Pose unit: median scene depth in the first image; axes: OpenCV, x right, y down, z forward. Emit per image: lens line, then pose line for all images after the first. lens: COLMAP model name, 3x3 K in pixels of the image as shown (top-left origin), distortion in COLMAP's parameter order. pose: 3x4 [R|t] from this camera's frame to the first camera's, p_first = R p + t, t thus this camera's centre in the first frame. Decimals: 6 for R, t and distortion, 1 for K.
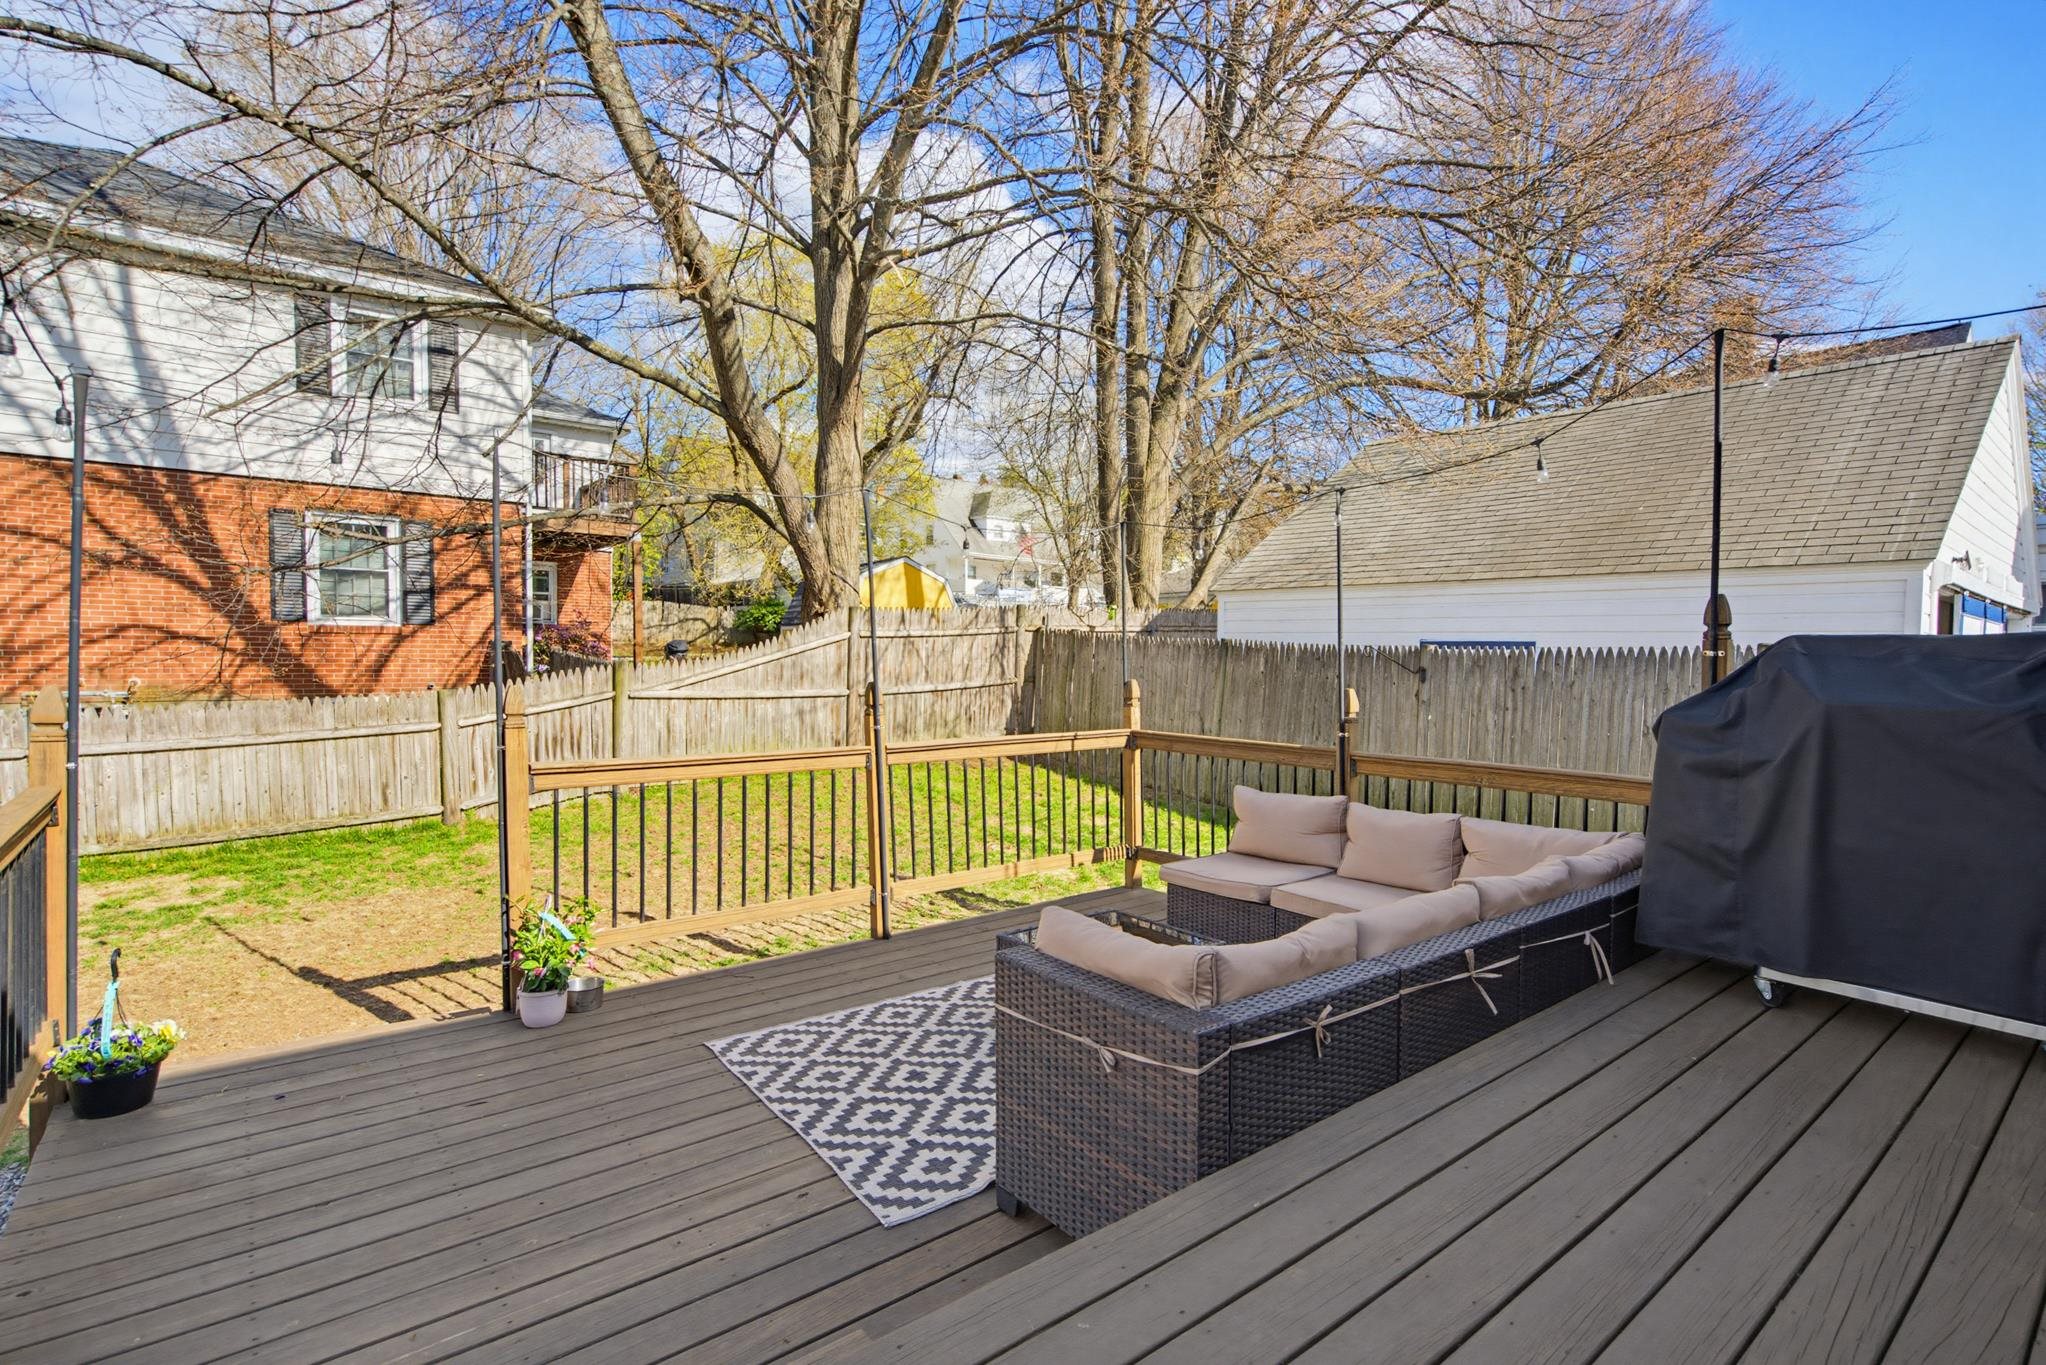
lens RADIAL K [[960.3, 0, 1049.2], [0, 960.3, 707.7], [0, 0, 1]] dist [0.009802, 0.000554]
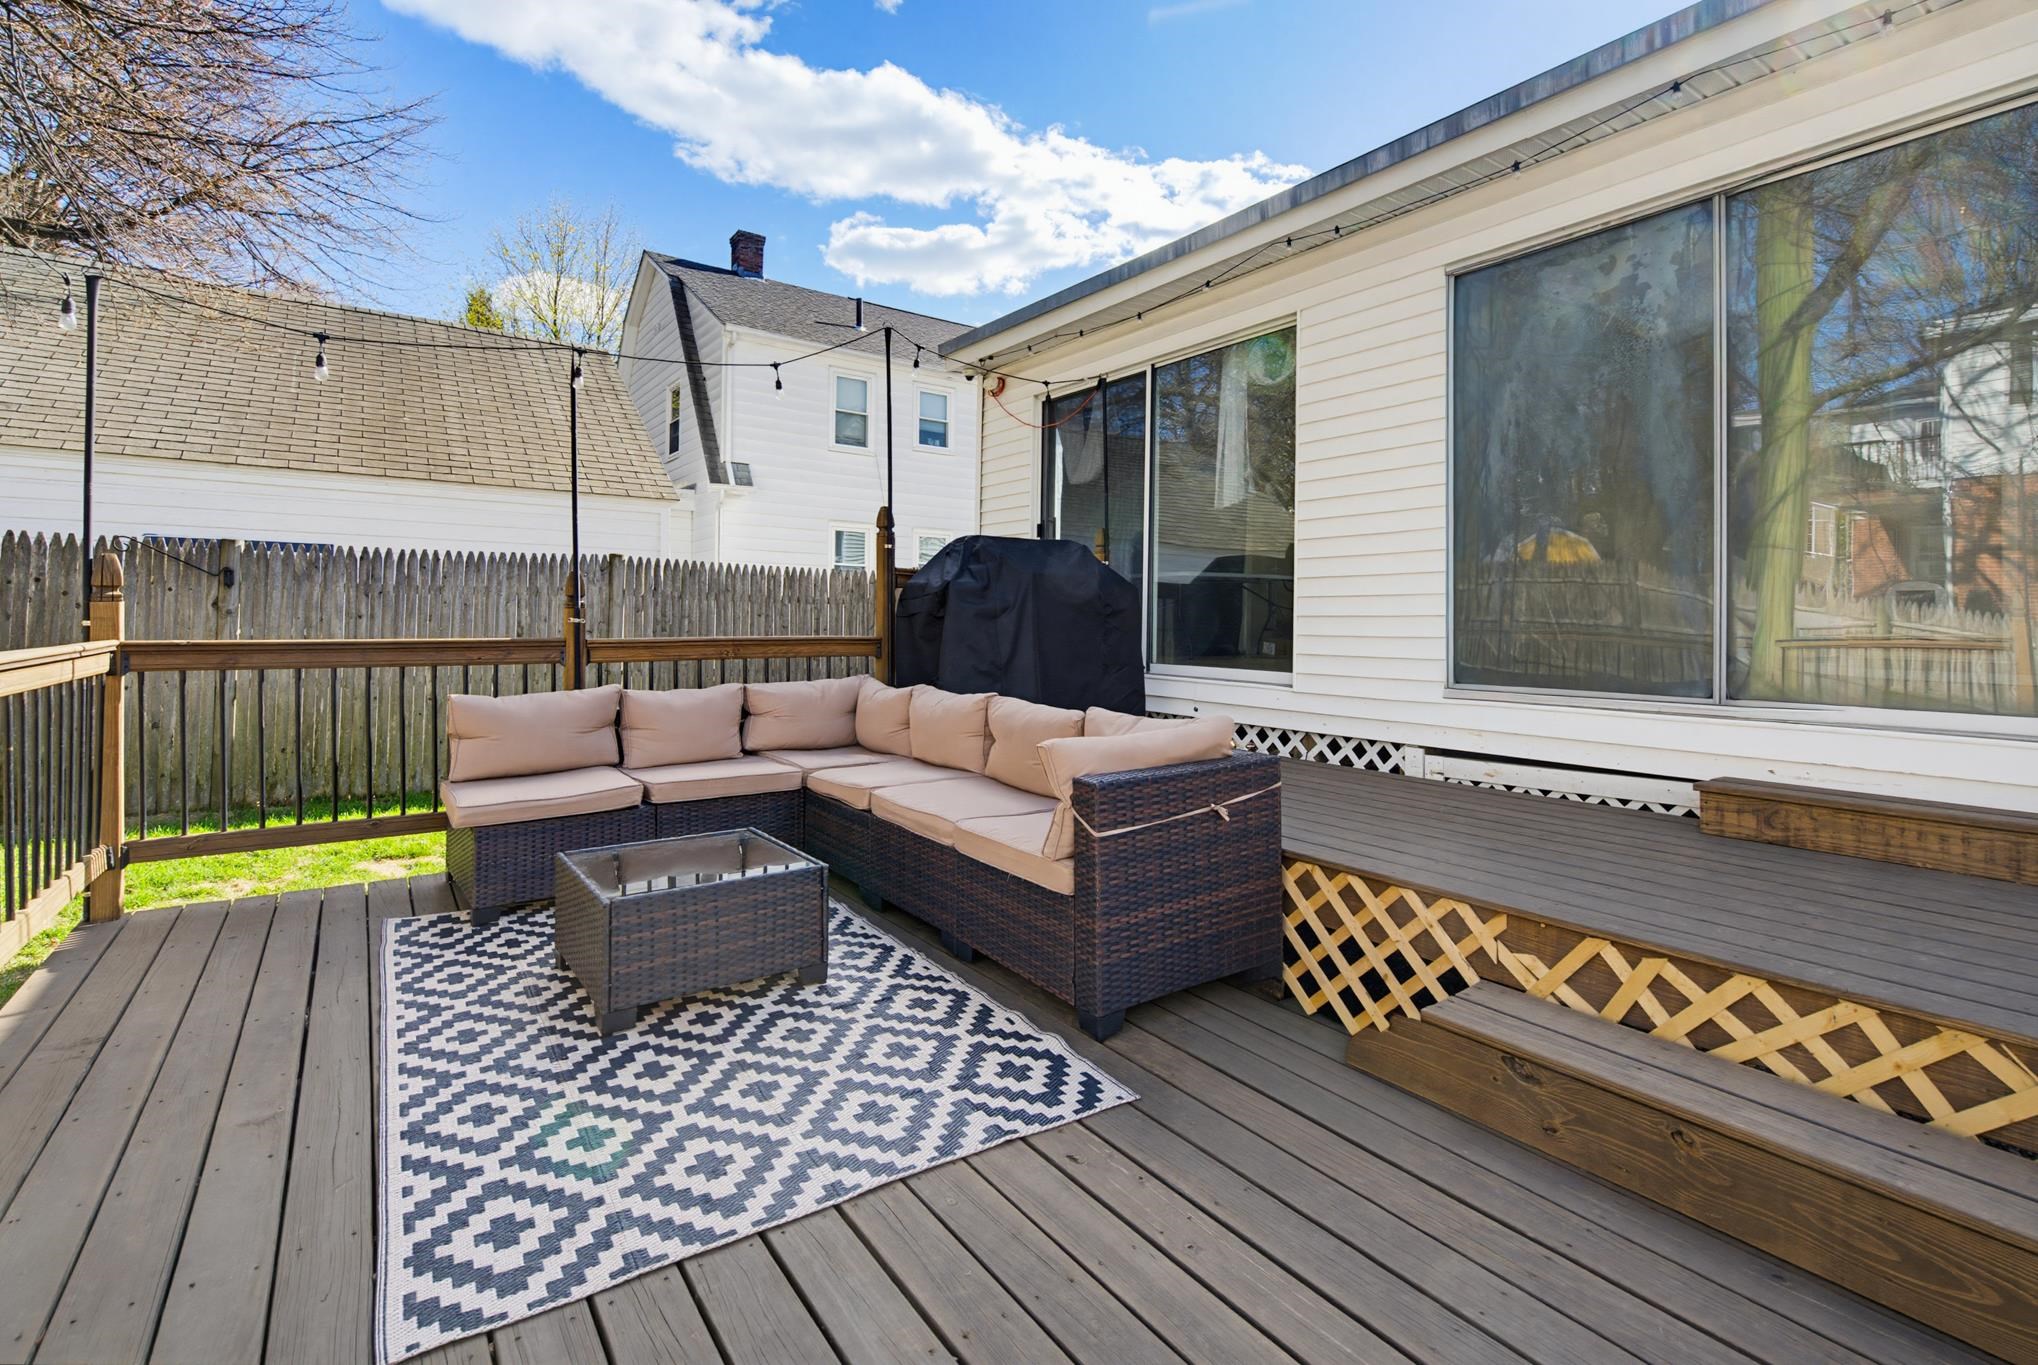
lens RADIAL K [[956.5, 0, 1001.7], [0, 956.5, 613.6], [0, 0, 1]] dist [0.009802, 0.000554]
pose [[0.085124, -0.007615, 0.996341, -0.729320], [0.048155, 0.998834, 0.003520, 0.048618], [-0.995206, 0.047679, 0.085392, 0.694590]]
